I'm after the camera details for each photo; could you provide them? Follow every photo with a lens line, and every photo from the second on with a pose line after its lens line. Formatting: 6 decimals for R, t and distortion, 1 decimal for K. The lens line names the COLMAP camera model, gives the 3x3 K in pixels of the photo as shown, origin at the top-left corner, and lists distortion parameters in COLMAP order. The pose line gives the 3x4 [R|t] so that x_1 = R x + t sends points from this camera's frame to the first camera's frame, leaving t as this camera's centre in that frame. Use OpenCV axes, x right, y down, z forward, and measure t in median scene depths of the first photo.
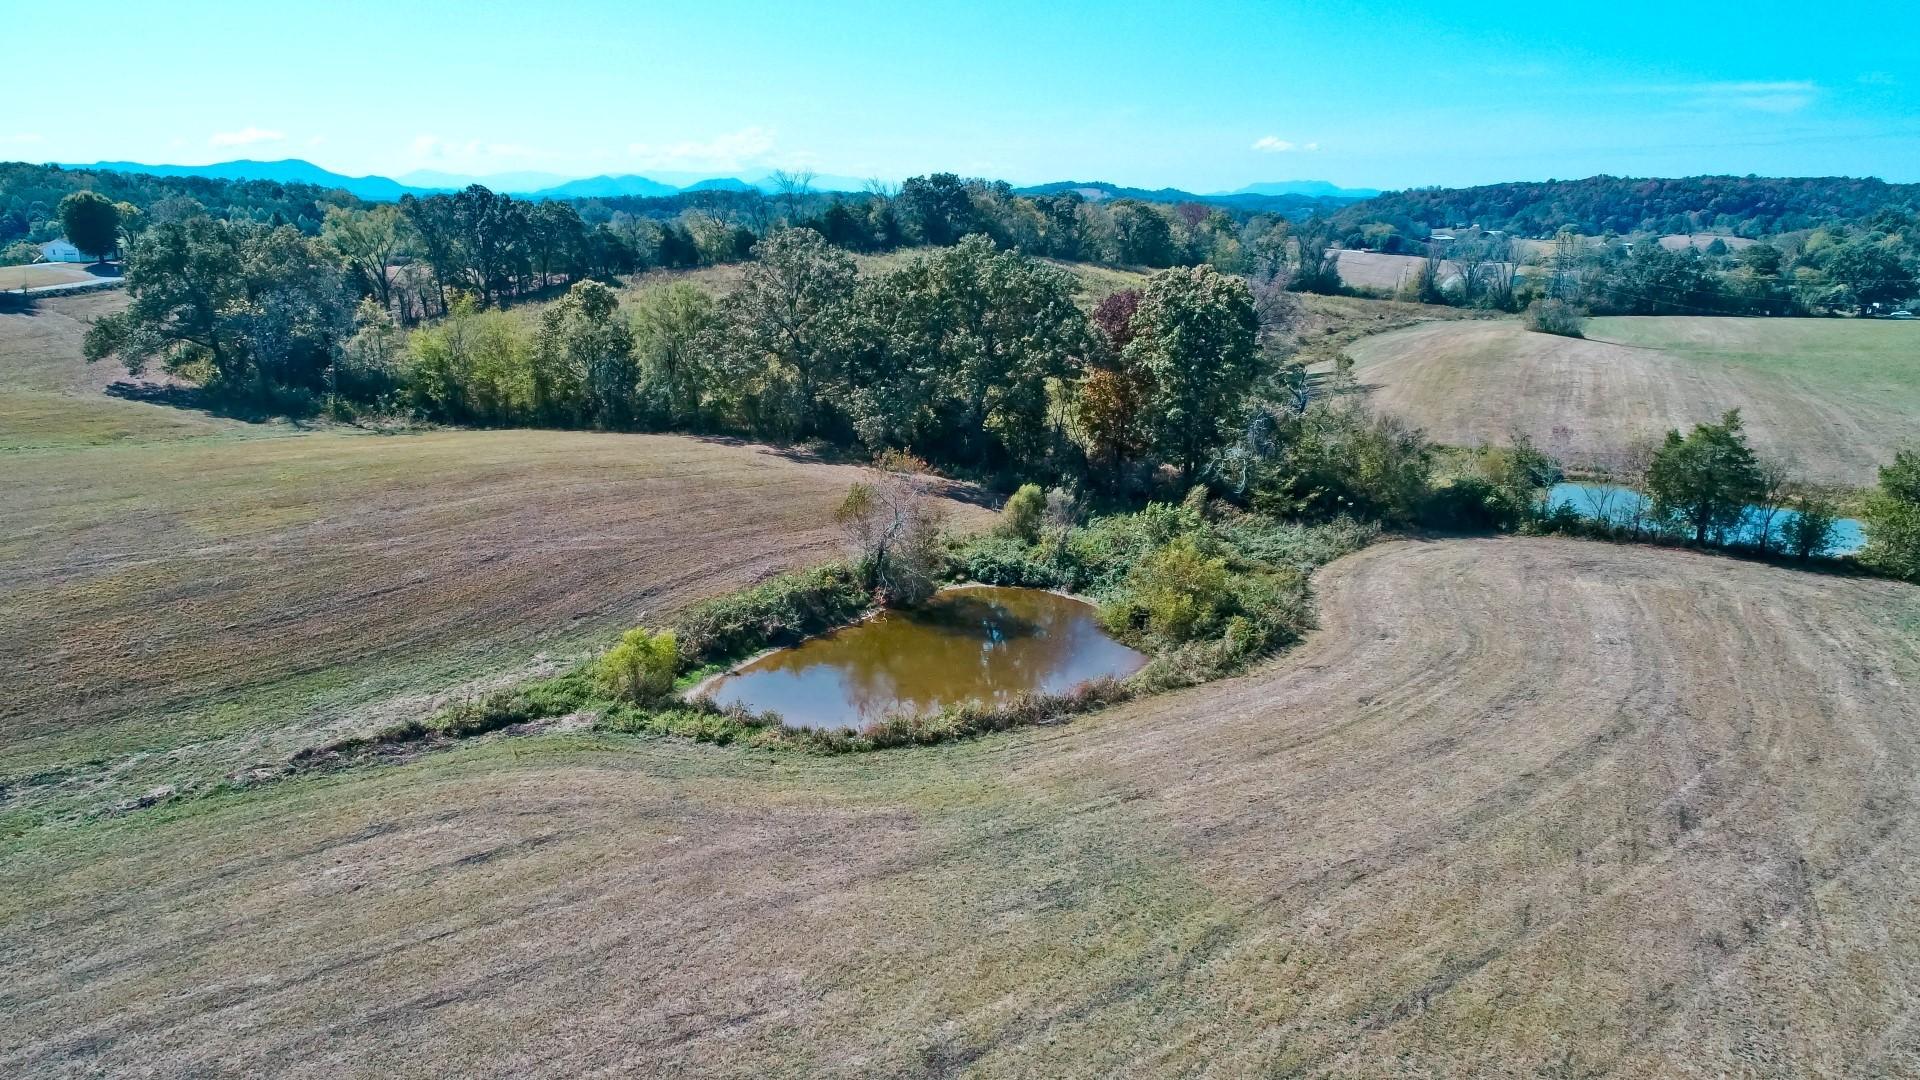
lens RADIAL K [[1289.0, 0, 955.5], [0, 1289.0, 523.0], [0, 0, 1]] dist [-0.004576, 0.001910]
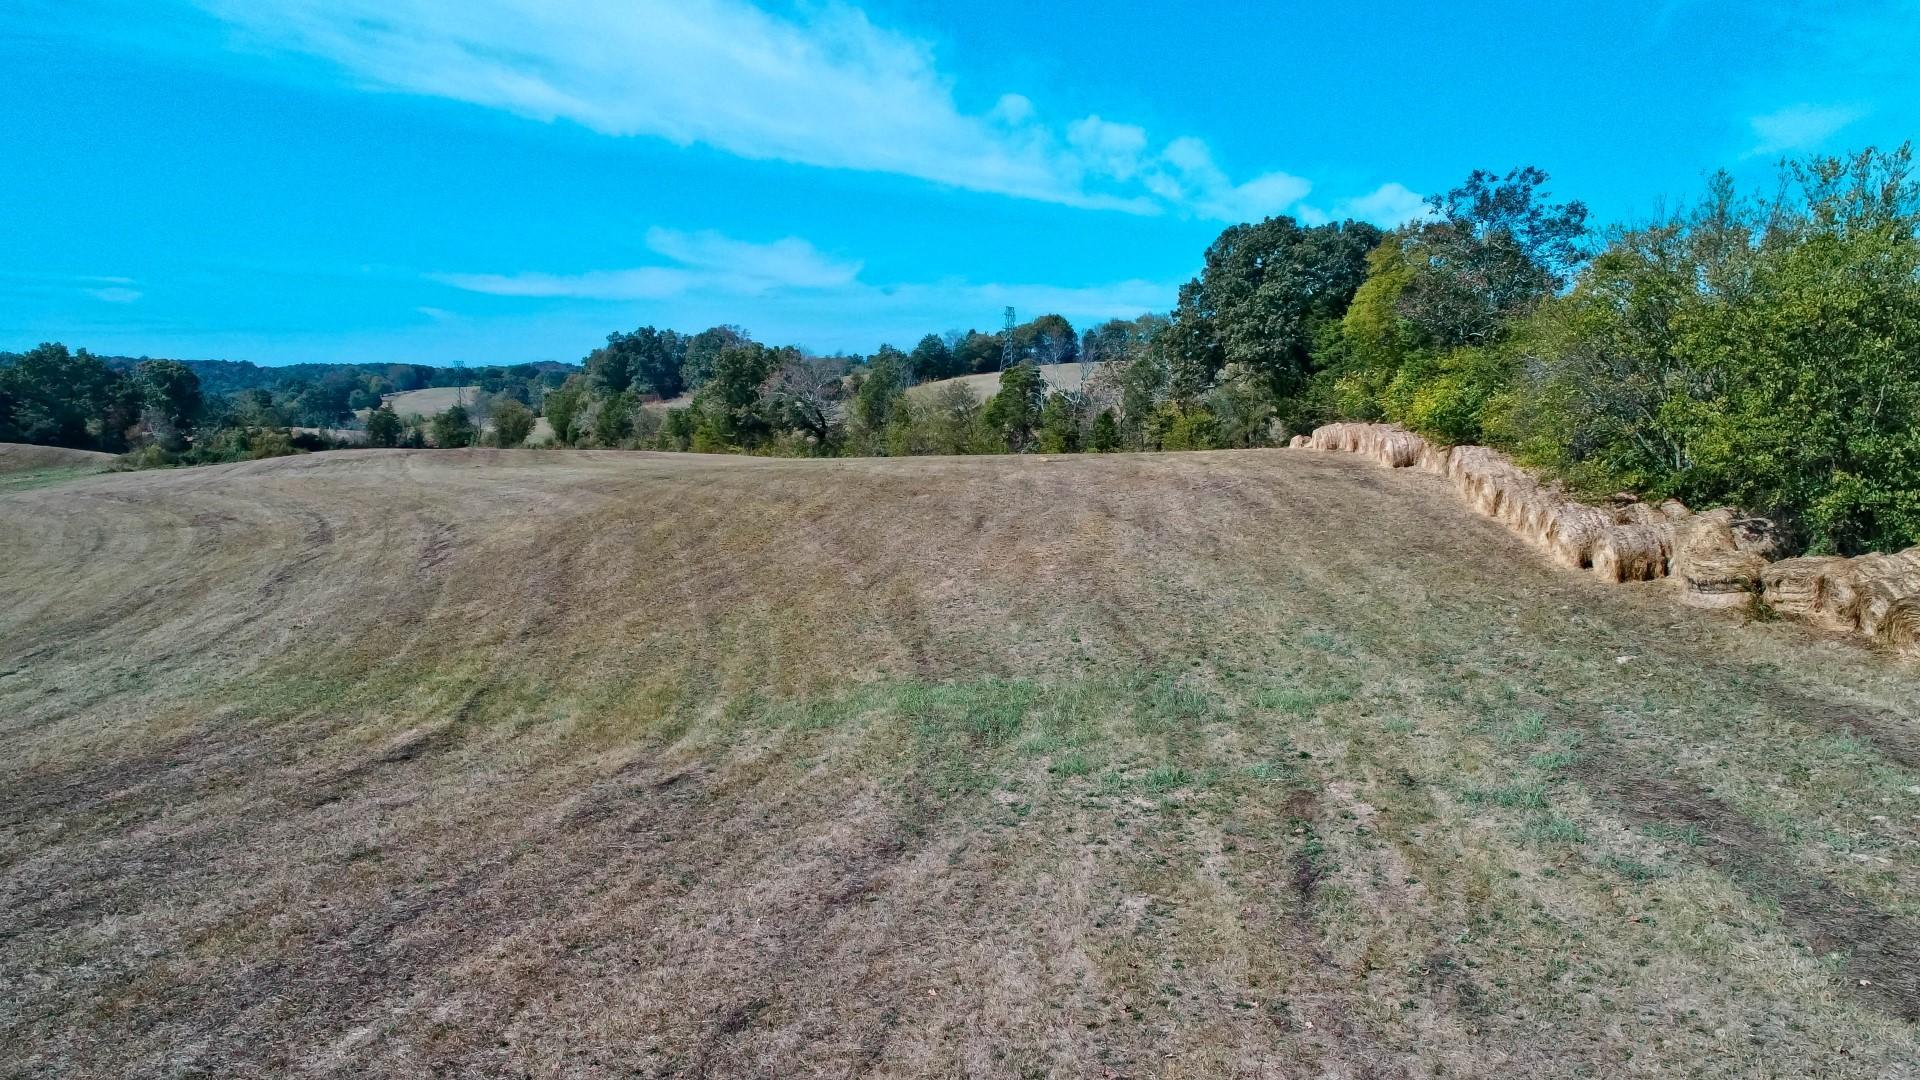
lens RADIAL K [[1286.8, 0, 952.3], [0, 1286.8, 532.9], [0, 0, 1]] dist [0.001233, -0.004457]
pose [[0.435970, -0.096090, 0.894817, -0.116244], [0.213956, 0.976843, 0.000655, 0.036870], [-0.874158, 0.191166, 0.446433, -0.109230]]
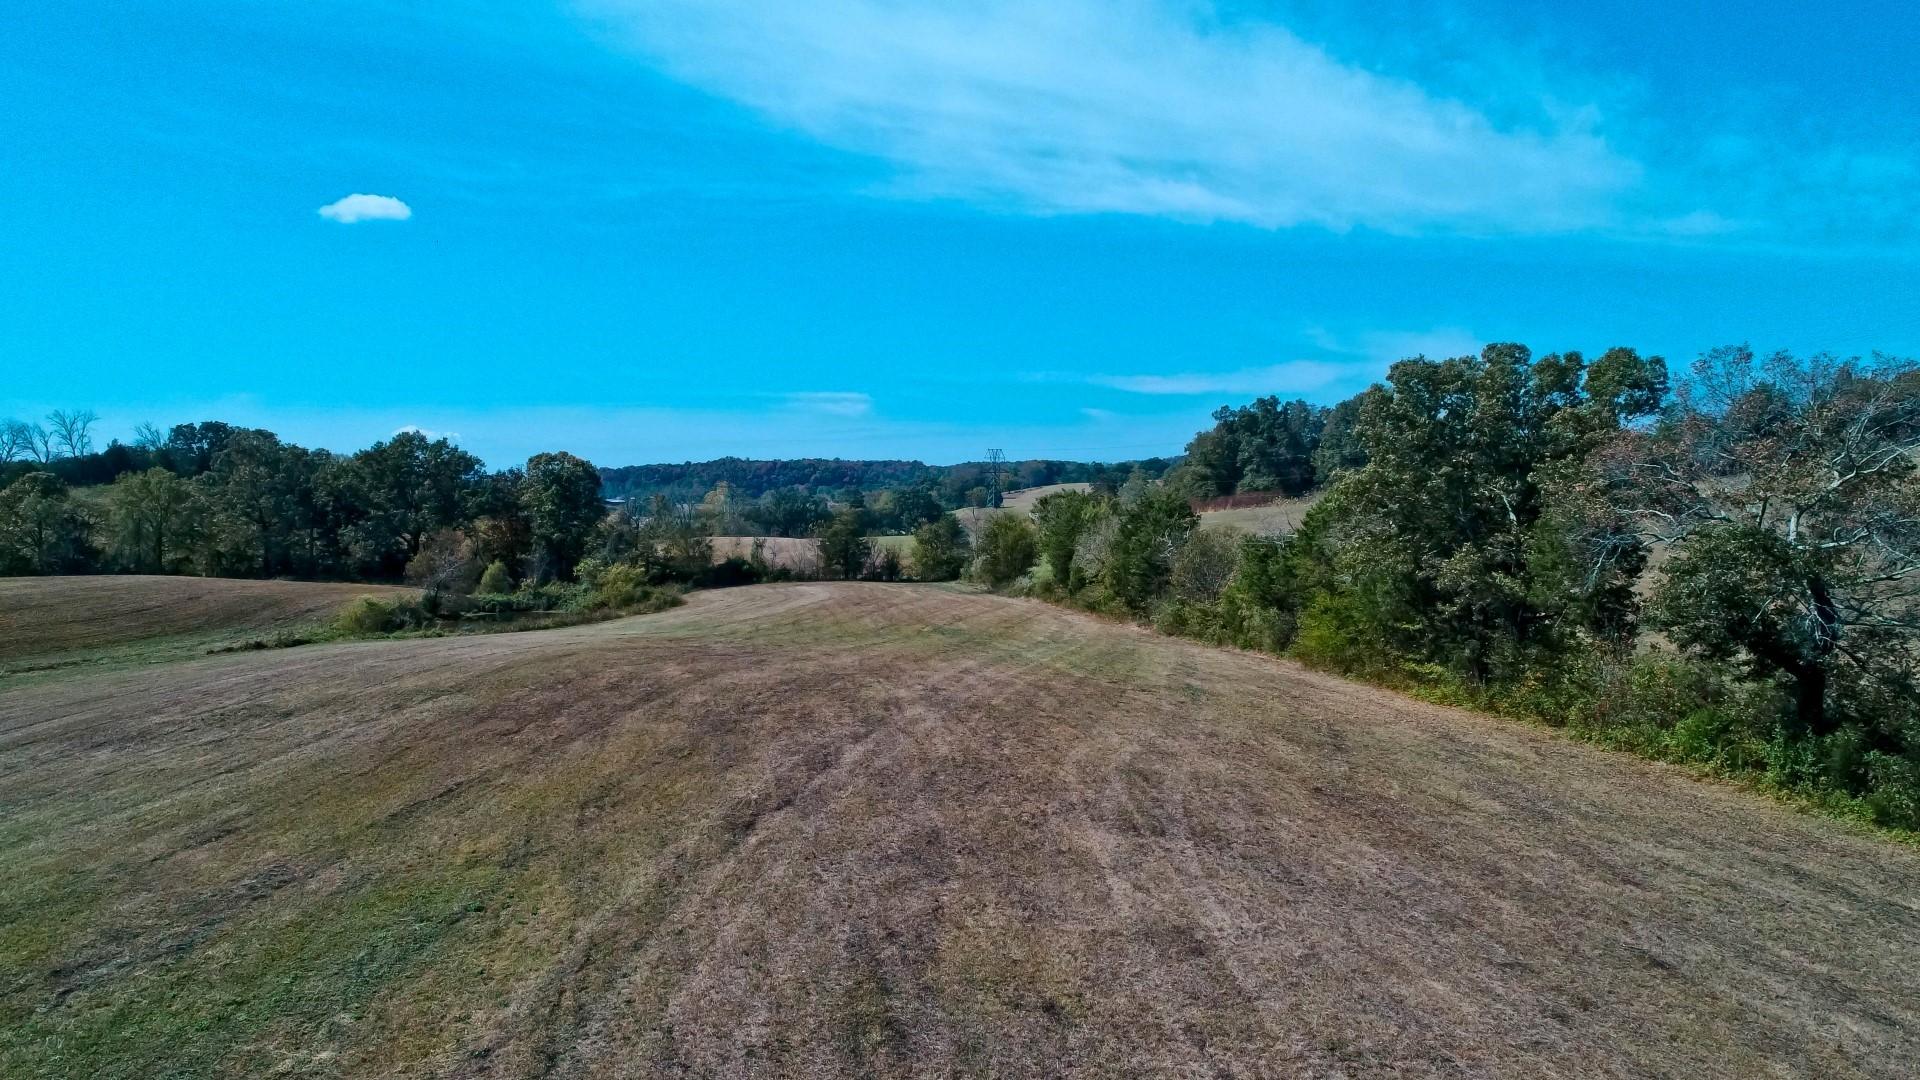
lens RADIAL K [[1289.0, 0, 955.5], [0, 1289.0, 523.0], [0, 0, 1]] dist [-0.004576, 0.001910]
pose [[0.807554, -0.022652, 0.589358, -0.033850], [0.149726, 0.974400, -0.167708, 0.021717], [-0.570472, 0.223676, 0.790273, -0.050784]]
